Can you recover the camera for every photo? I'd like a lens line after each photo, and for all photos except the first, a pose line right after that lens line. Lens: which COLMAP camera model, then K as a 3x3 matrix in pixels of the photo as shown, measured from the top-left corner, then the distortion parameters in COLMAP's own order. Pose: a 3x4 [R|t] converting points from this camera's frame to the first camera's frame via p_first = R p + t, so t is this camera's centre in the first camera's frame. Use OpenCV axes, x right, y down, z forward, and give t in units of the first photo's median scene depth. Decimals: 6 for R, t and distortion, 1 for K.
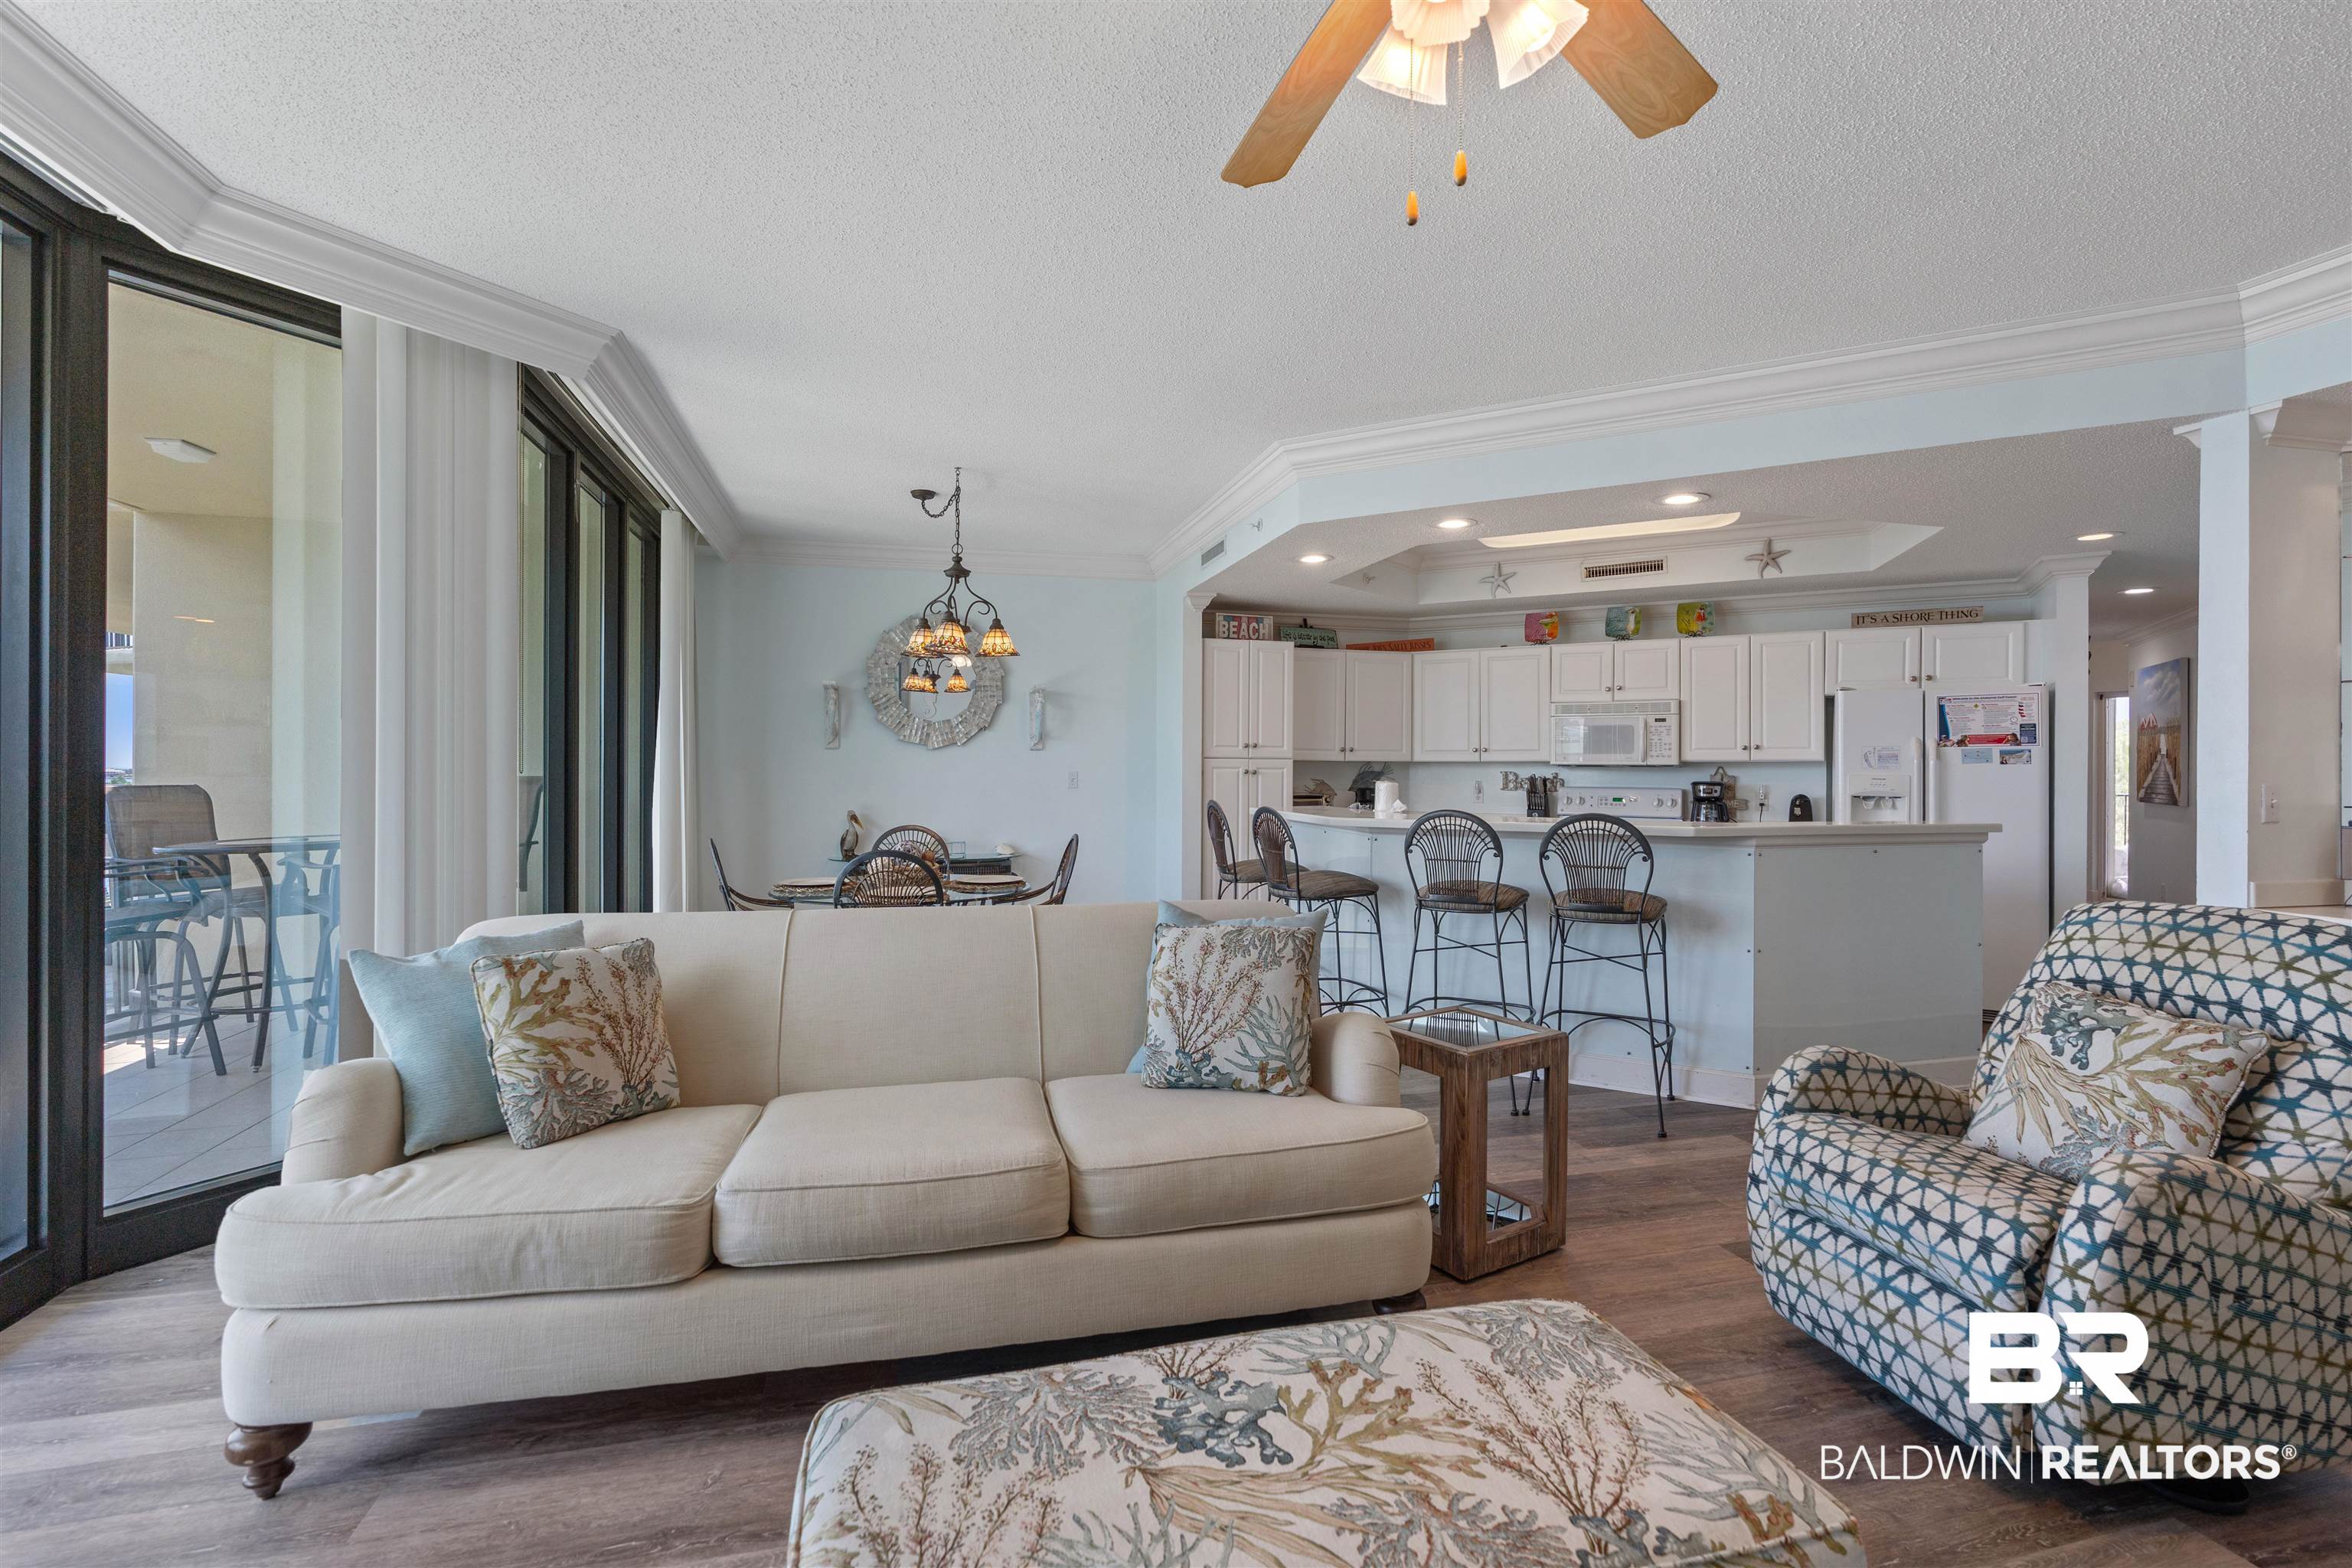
lens RADIAL K [[1055.6, 0, 1179.2], [0, 1055.6, 769.1], [0, 0, 1]] dist [-0.011516, 0.005741]
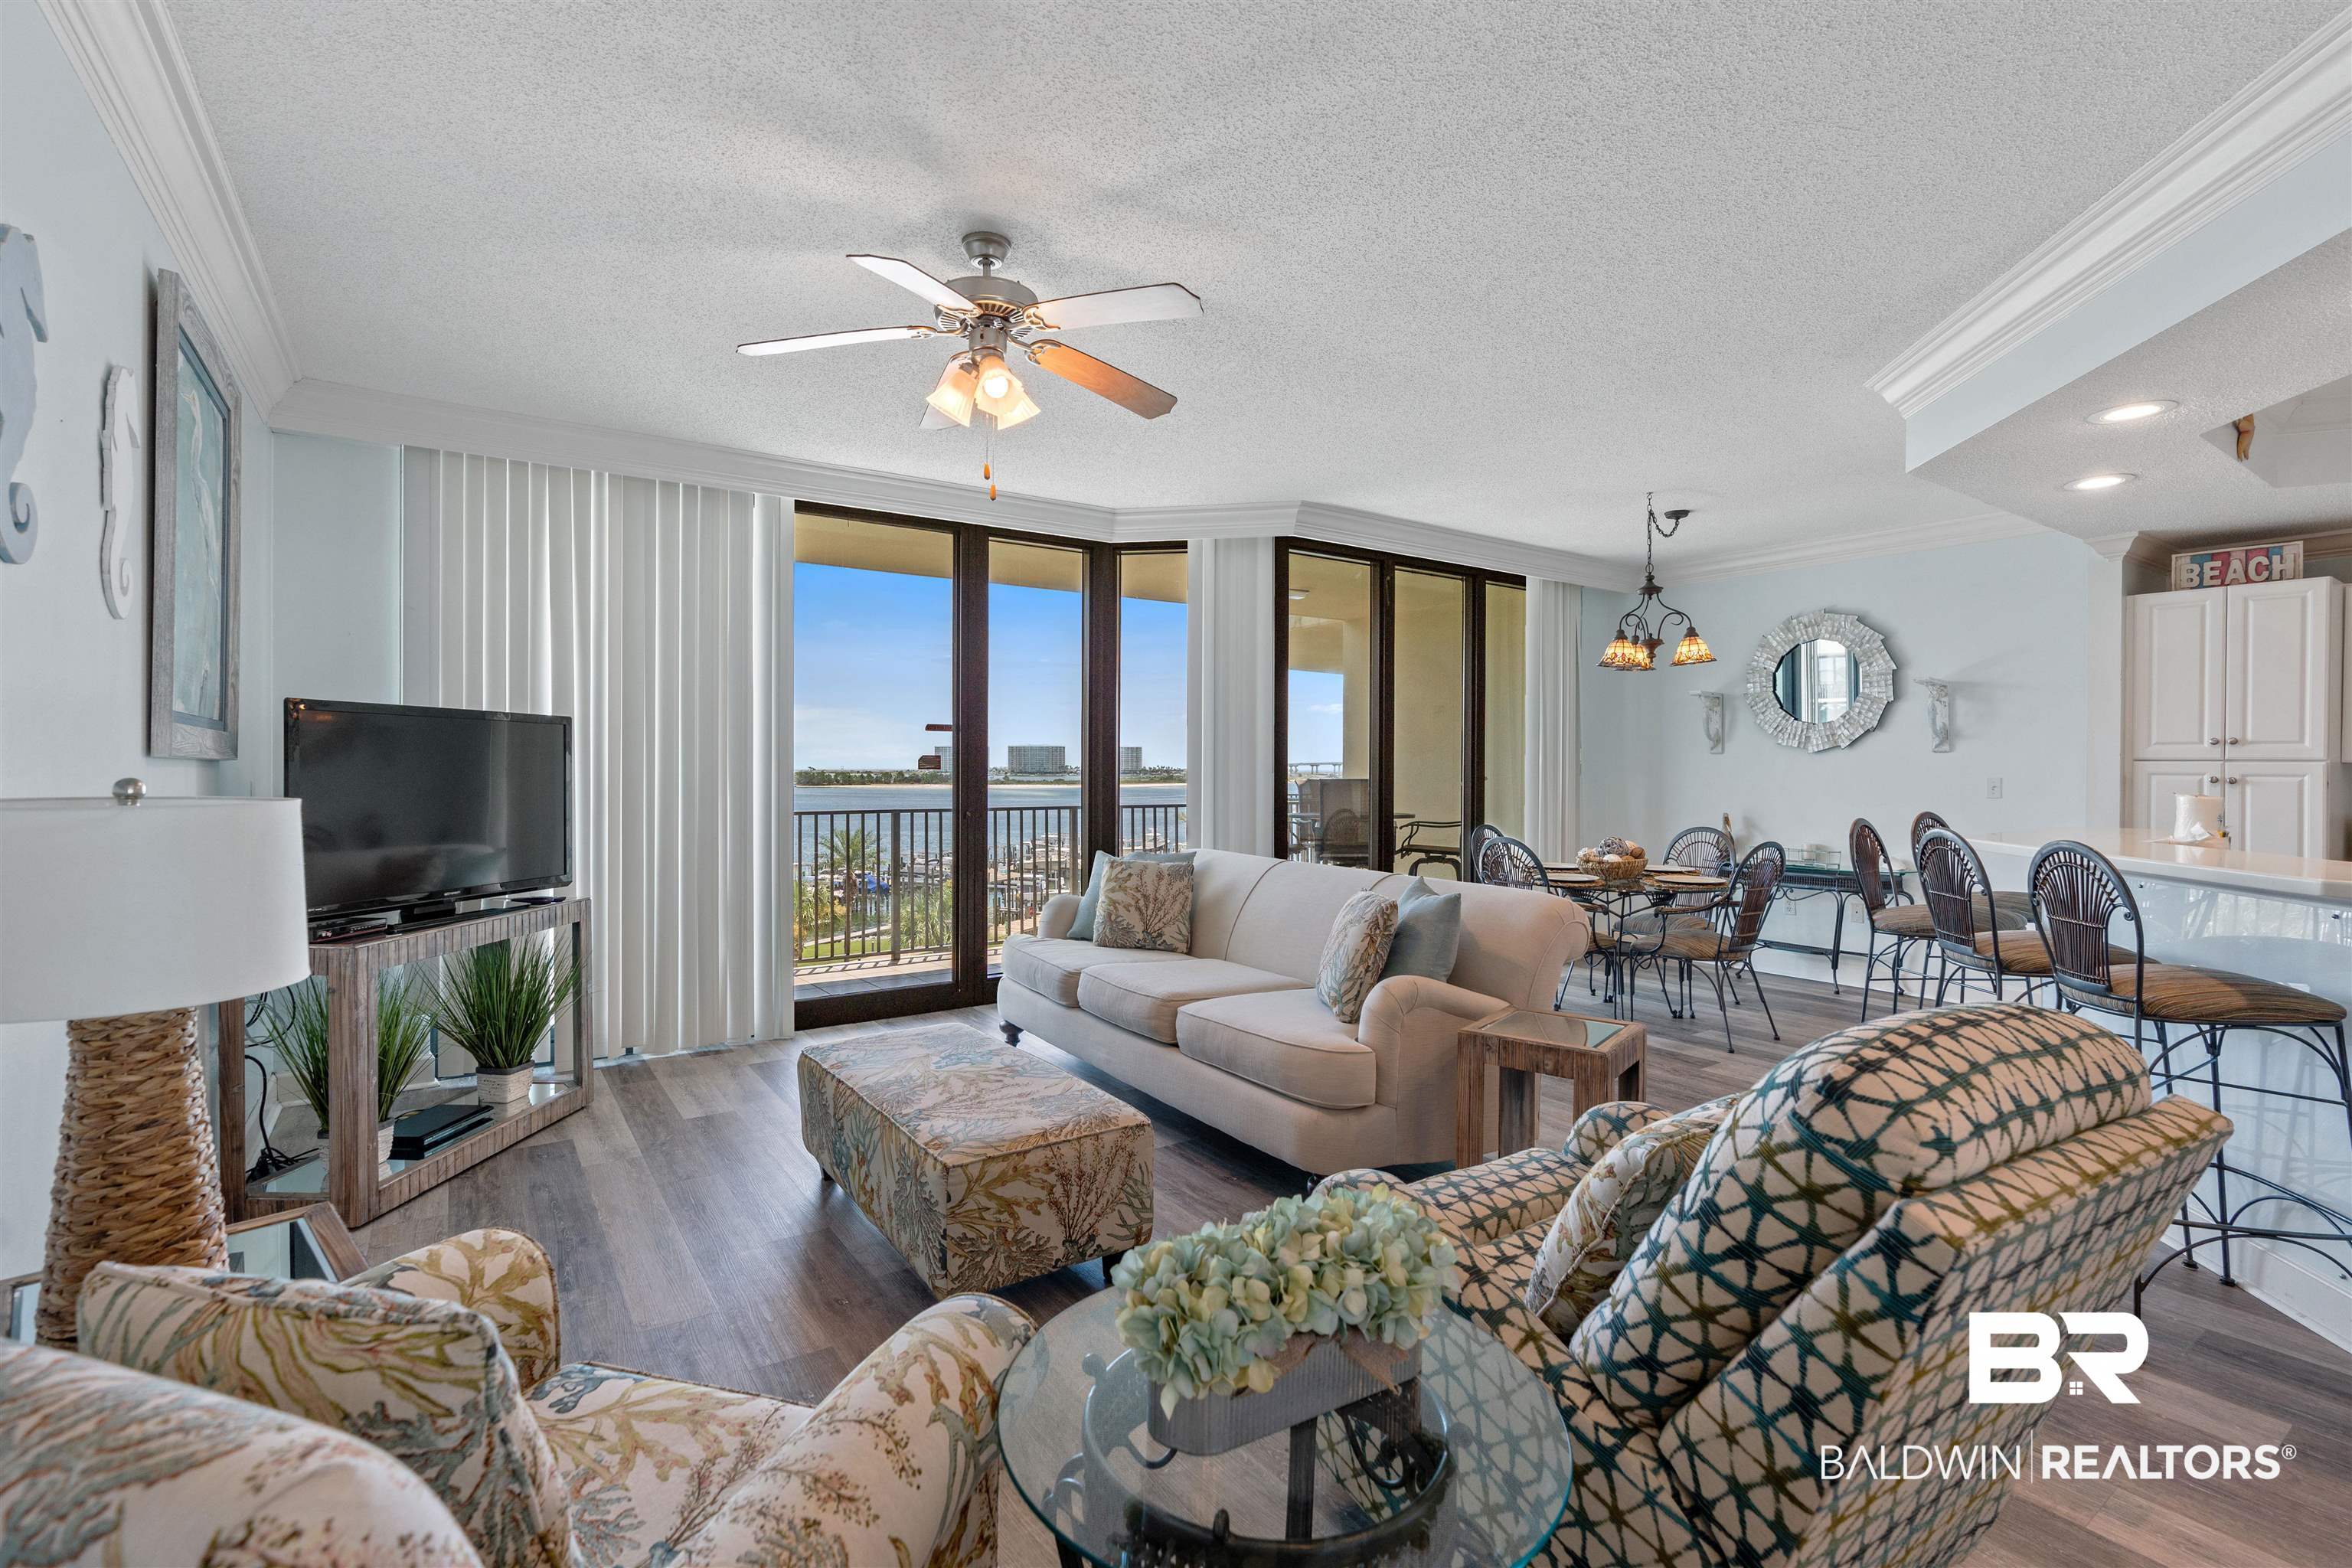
lens RADIAL K [[1061.4, 0, 1187.8], [0, 1061.4, 763.2], [0, 0, 1]] dist [0.008281, 0.000686]
pose [[0.349572, -0.003882, -0.936902, 1.021501], [-0.005715, 0.999964, -0.006275, -0.000441], [0.936892, 0.007548, 0.349537, 0.285857]]
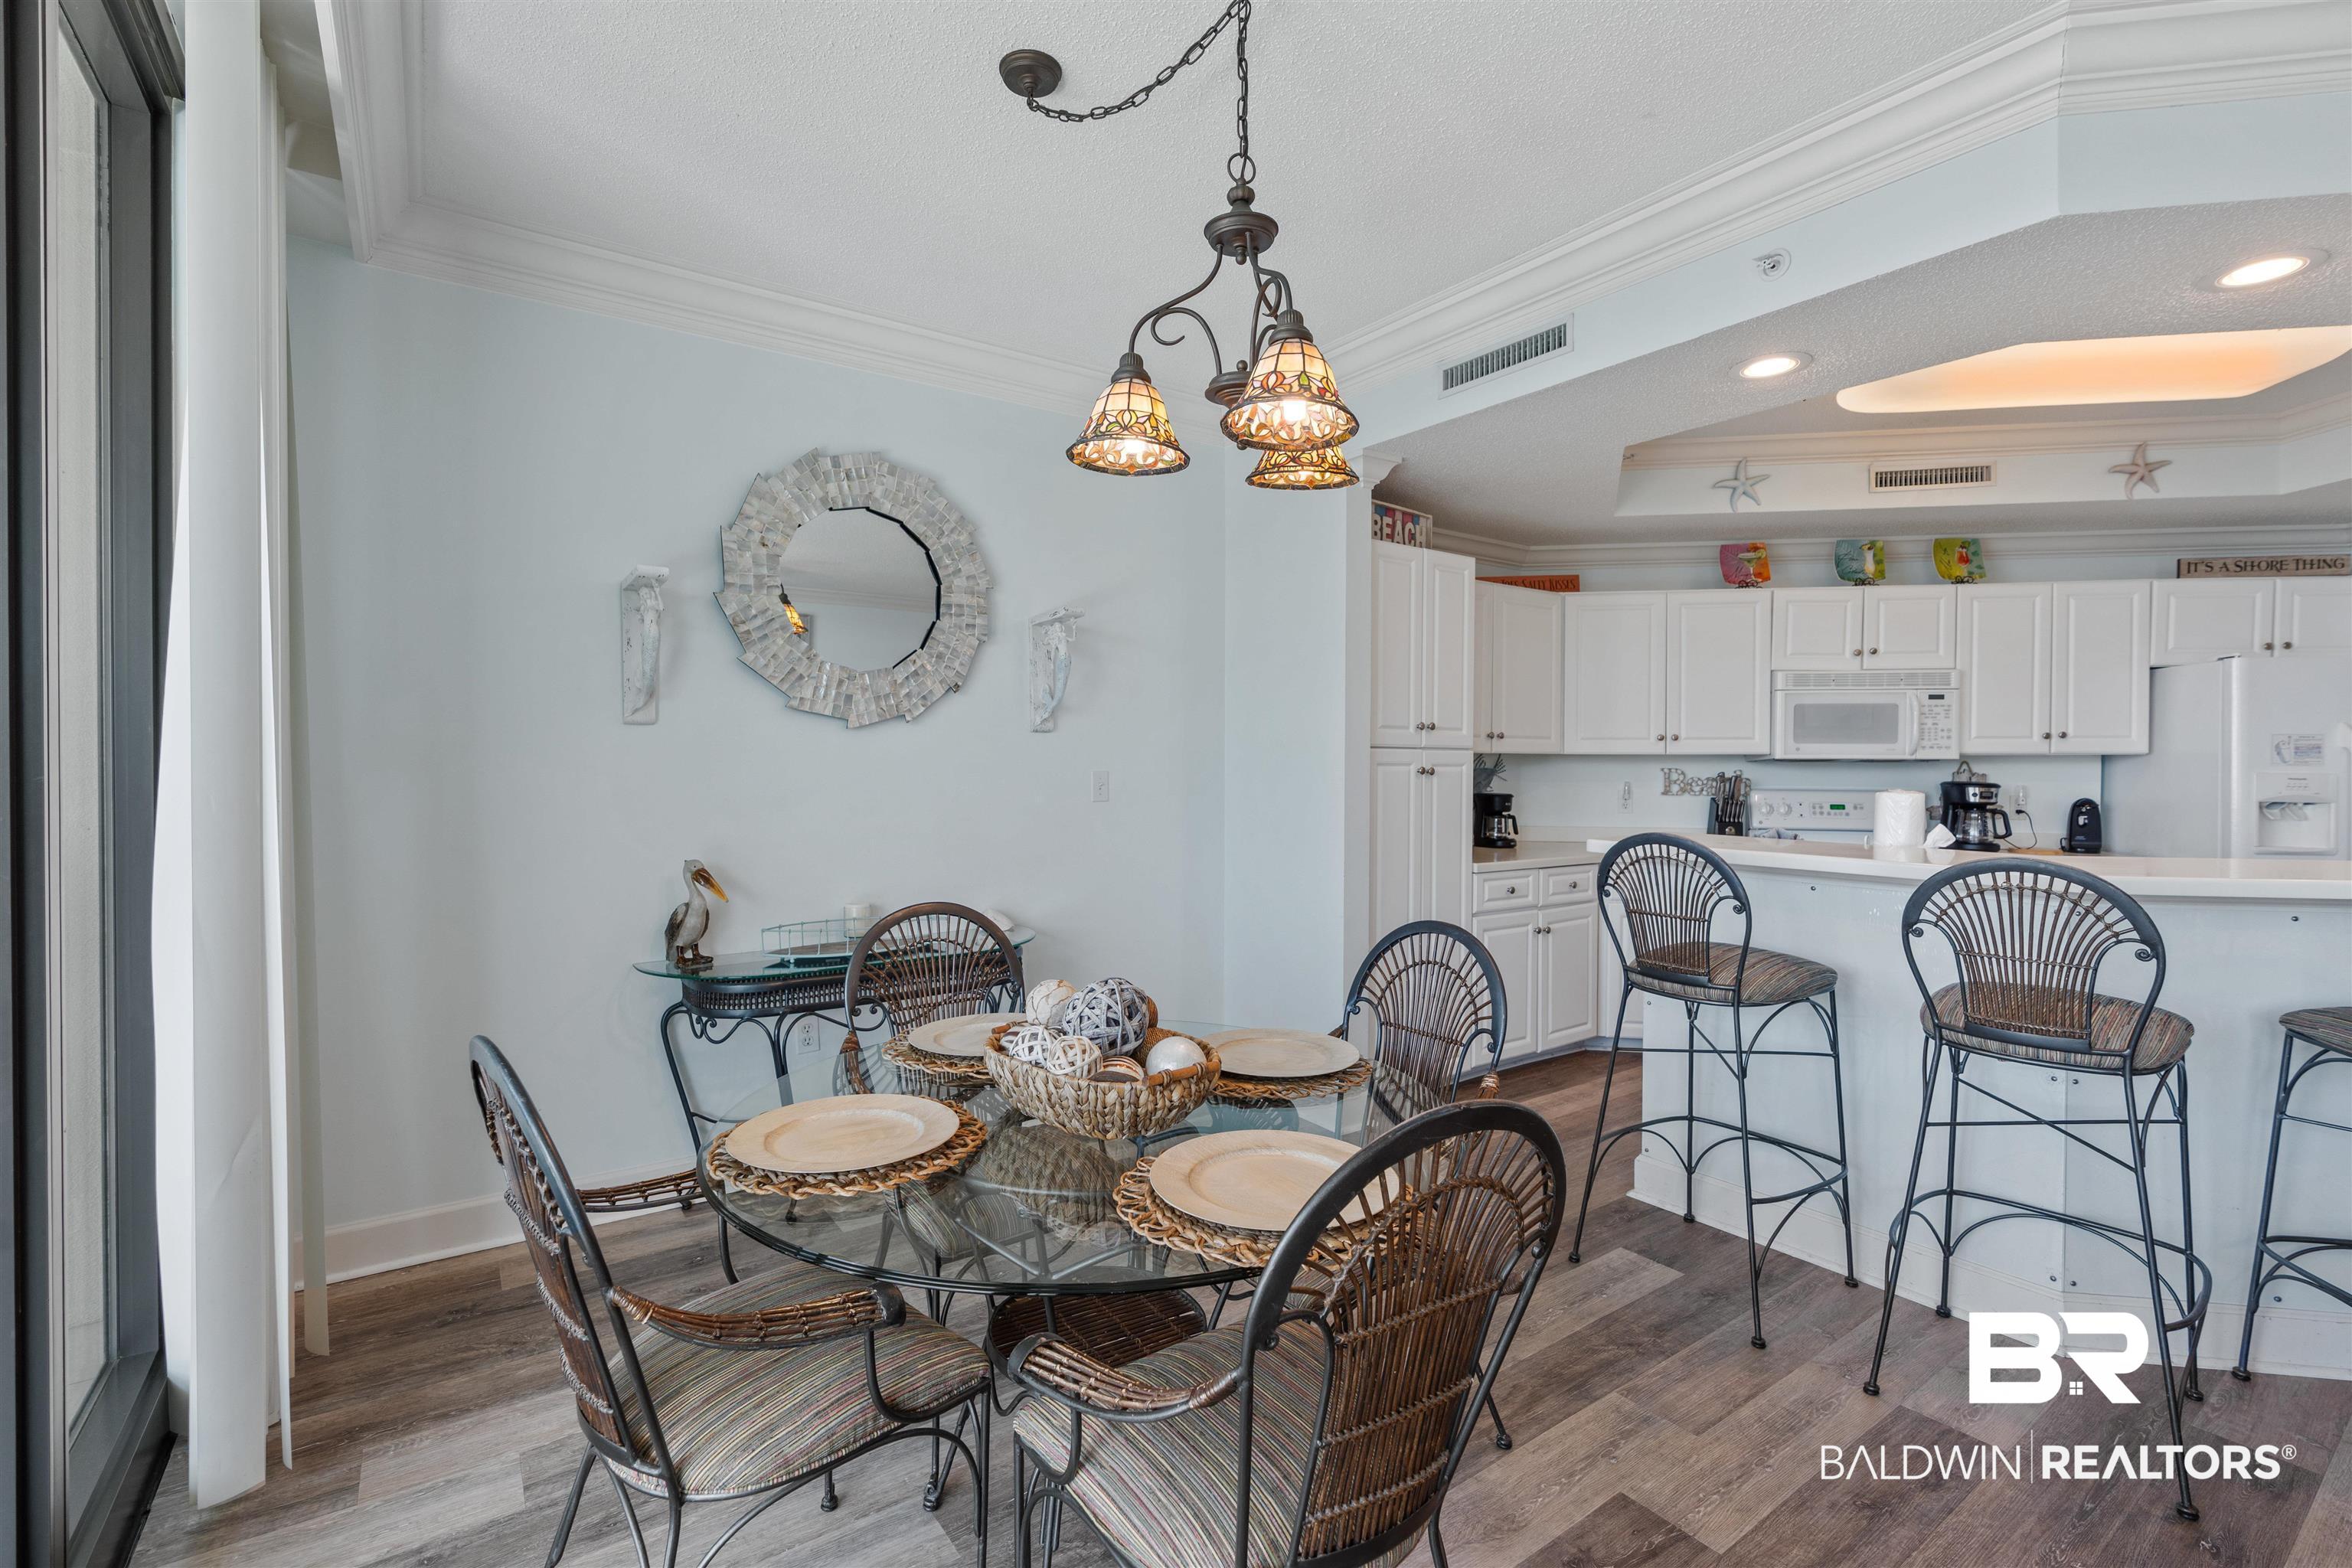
lens RADIAL K [[1051.8, 0, 1176.0], [0, 1051.8, 784.0], [0, 0, 1]] dist [-0.010394, -0.000206]
pose [[0.937459, -0.008254, 0.347997, -0.574555], [0.002235, 0.999841, 0.017696, -0.001908], [-0.348087, -0.015812, 0.937329, 1.058726]]
